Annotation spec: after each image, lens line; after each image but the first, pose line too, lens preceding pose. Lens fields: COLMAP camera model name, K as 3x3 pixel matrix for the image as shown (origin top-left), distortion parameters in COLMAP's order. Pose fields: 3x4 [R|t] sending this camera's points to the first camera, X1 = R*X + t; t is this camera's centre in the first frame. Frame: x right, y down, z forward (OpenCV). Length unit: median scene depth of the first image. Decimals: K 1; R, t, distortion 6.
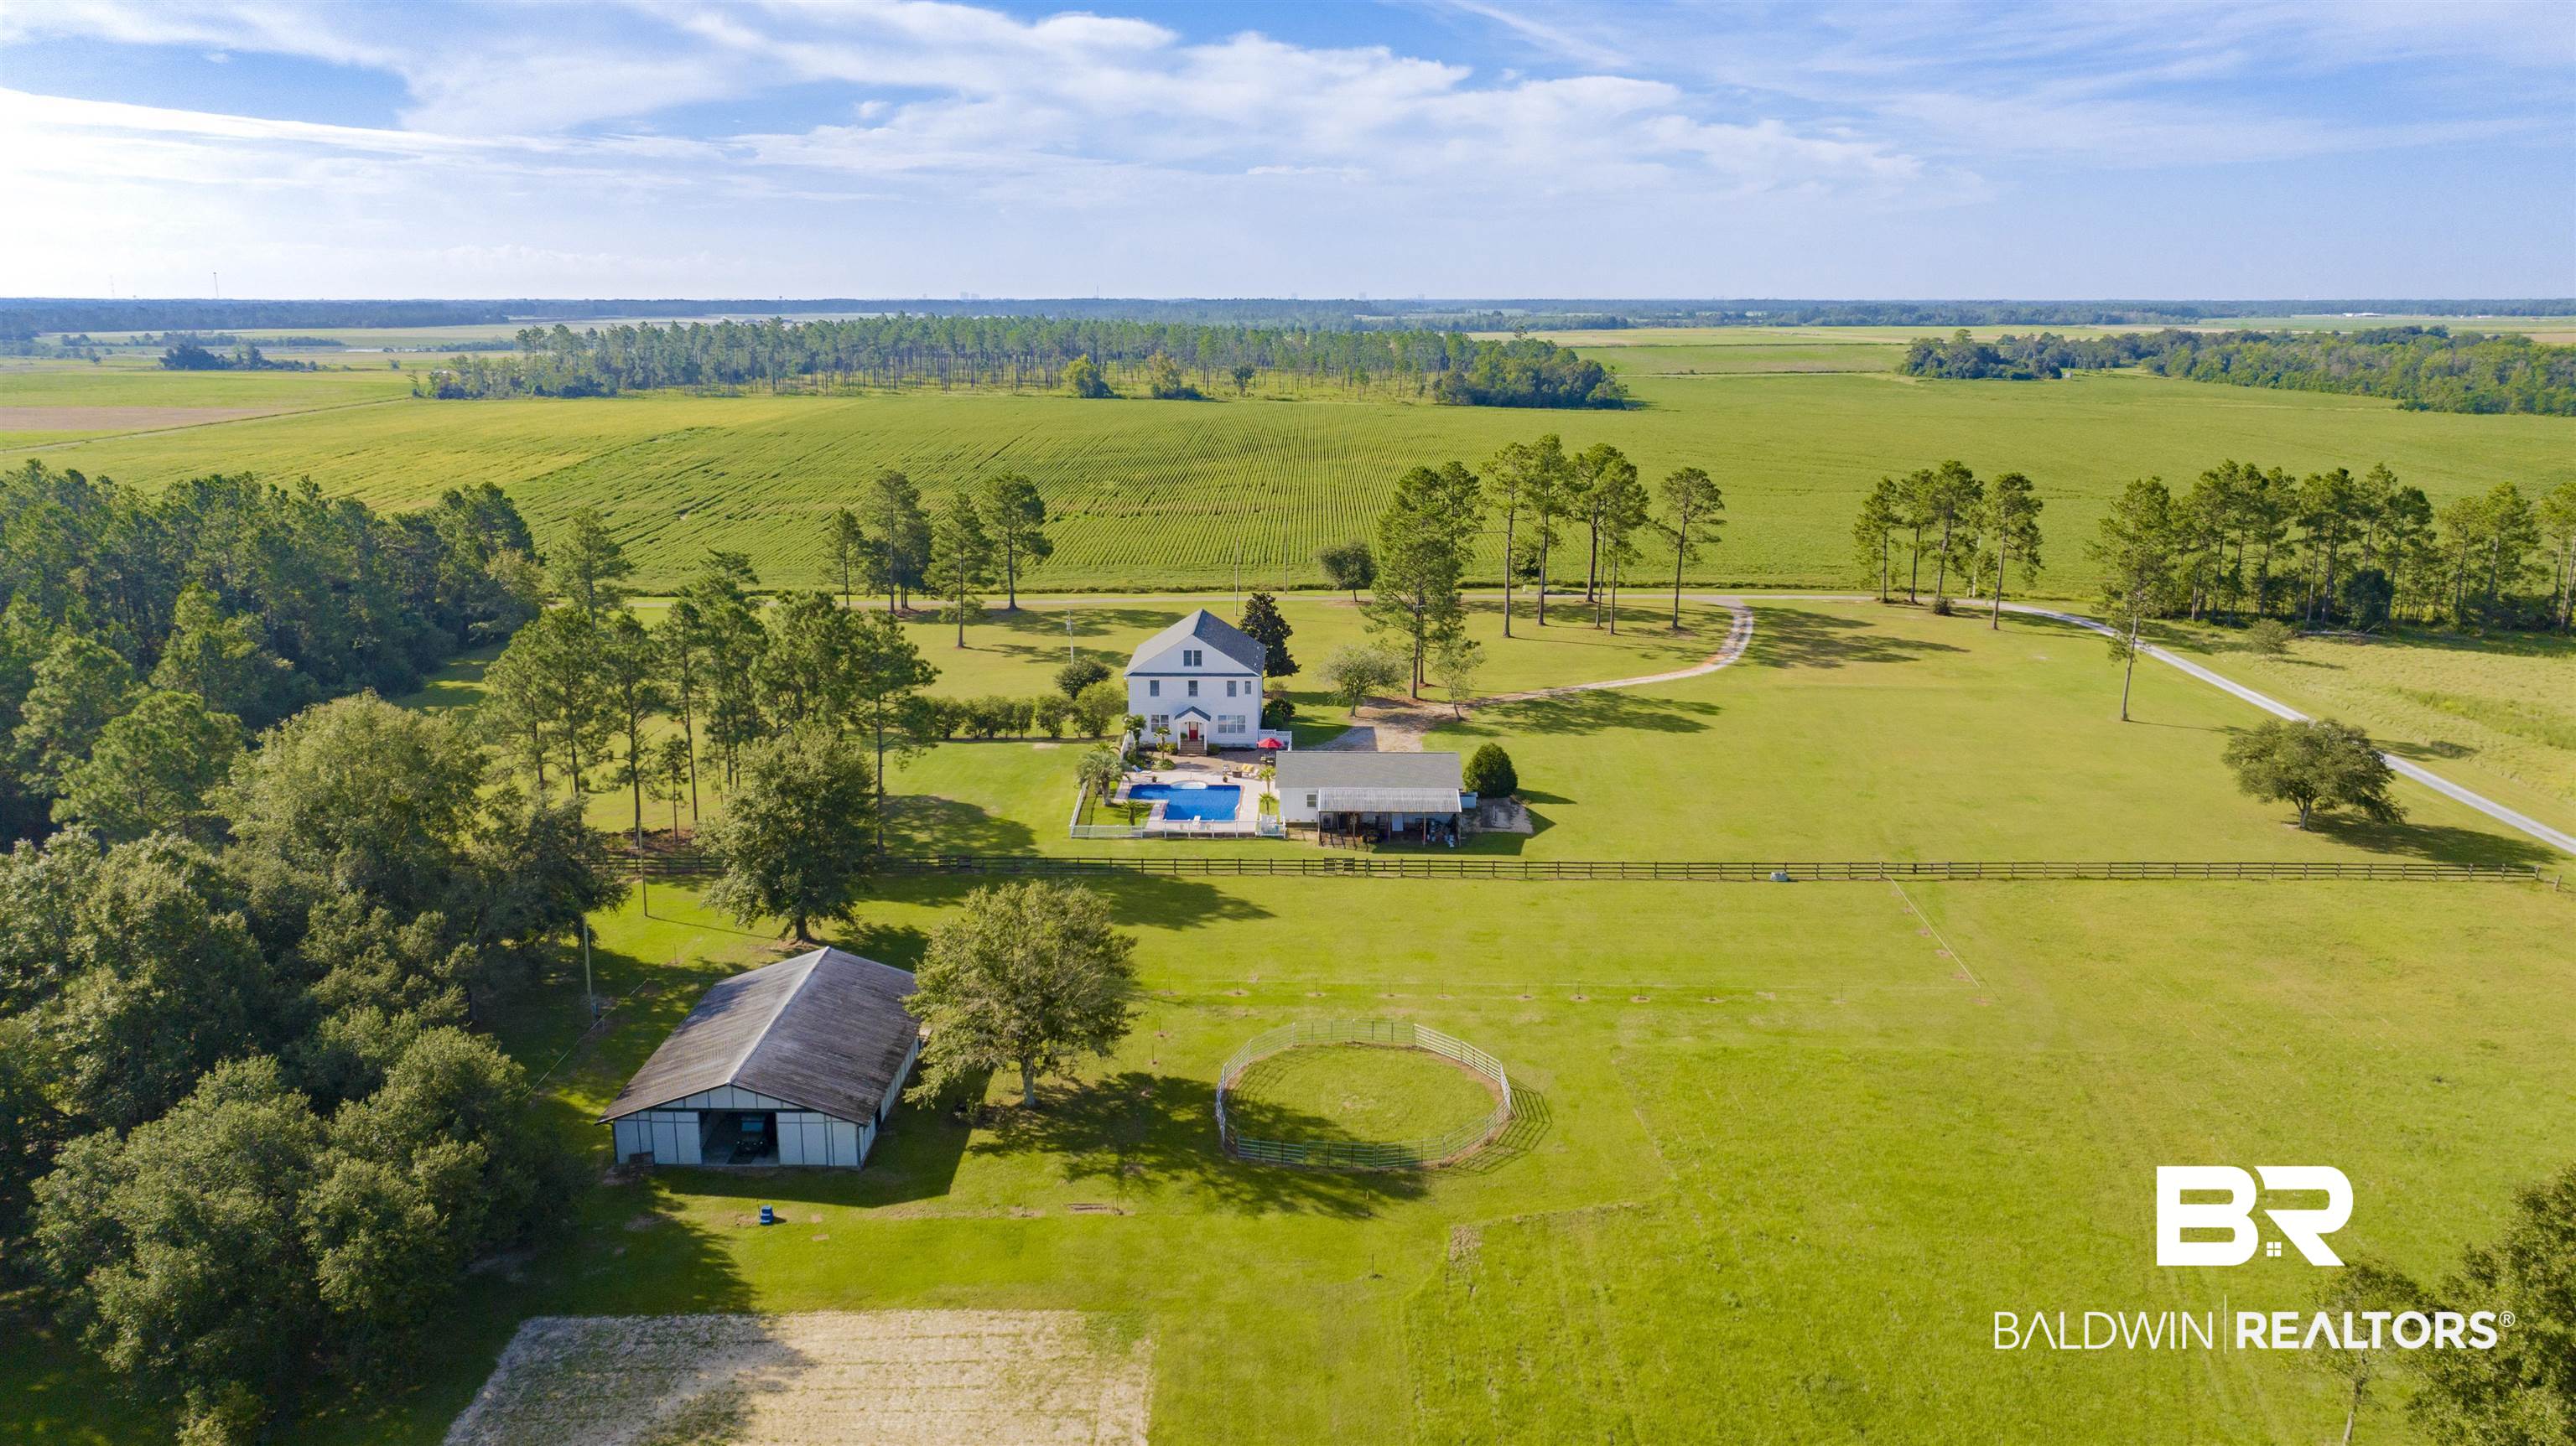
lens RADIAL K [[1873.4, 0, 1290.6], [0, 1873.4, 647.0], [0, 0, 1]] dist [-0.096559, 0.137742]
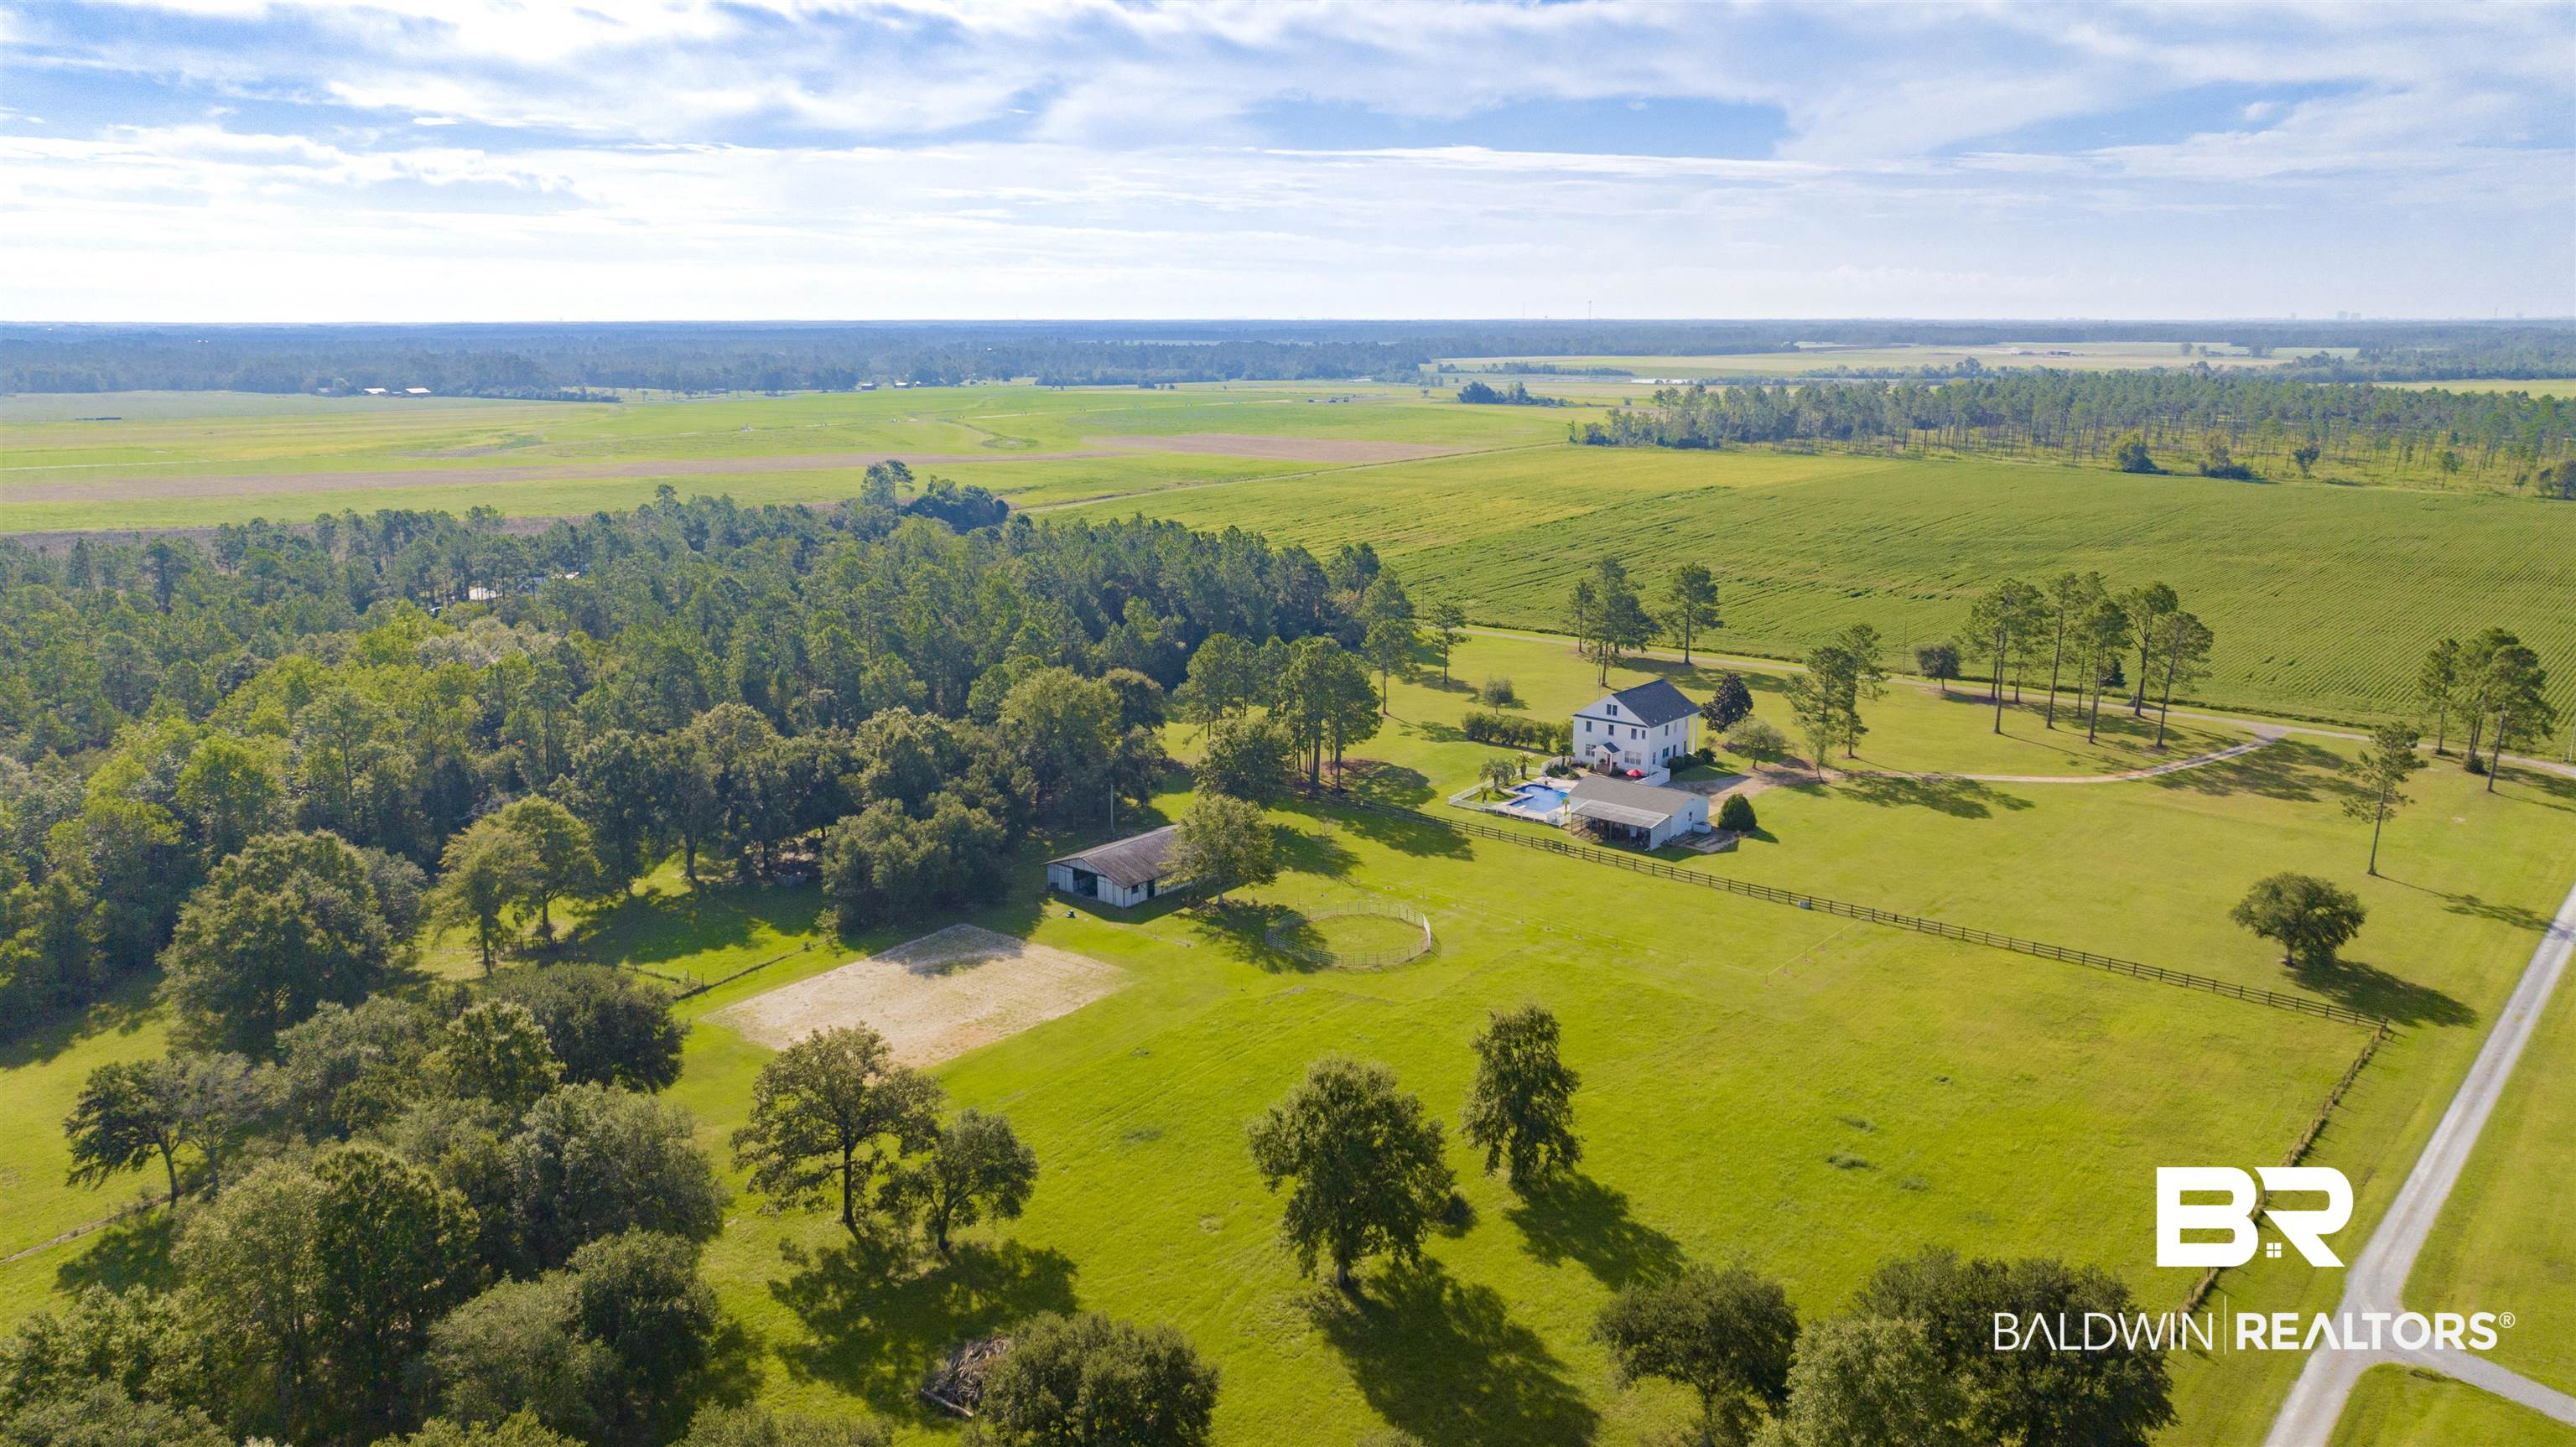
lens RADIAL K [[1802.8, 0, 1288.0], [0, 1802.8, 723.5], [0, 0, 1]] dist [0.001761, 0.003921]
pose [[0.768162, 0.136436, -0.625550, 0.456643], [-0.113535, 0.990574, 0.076632, -0.045248], [0.630109, 0.012156, 0.776412, -0.200674]]
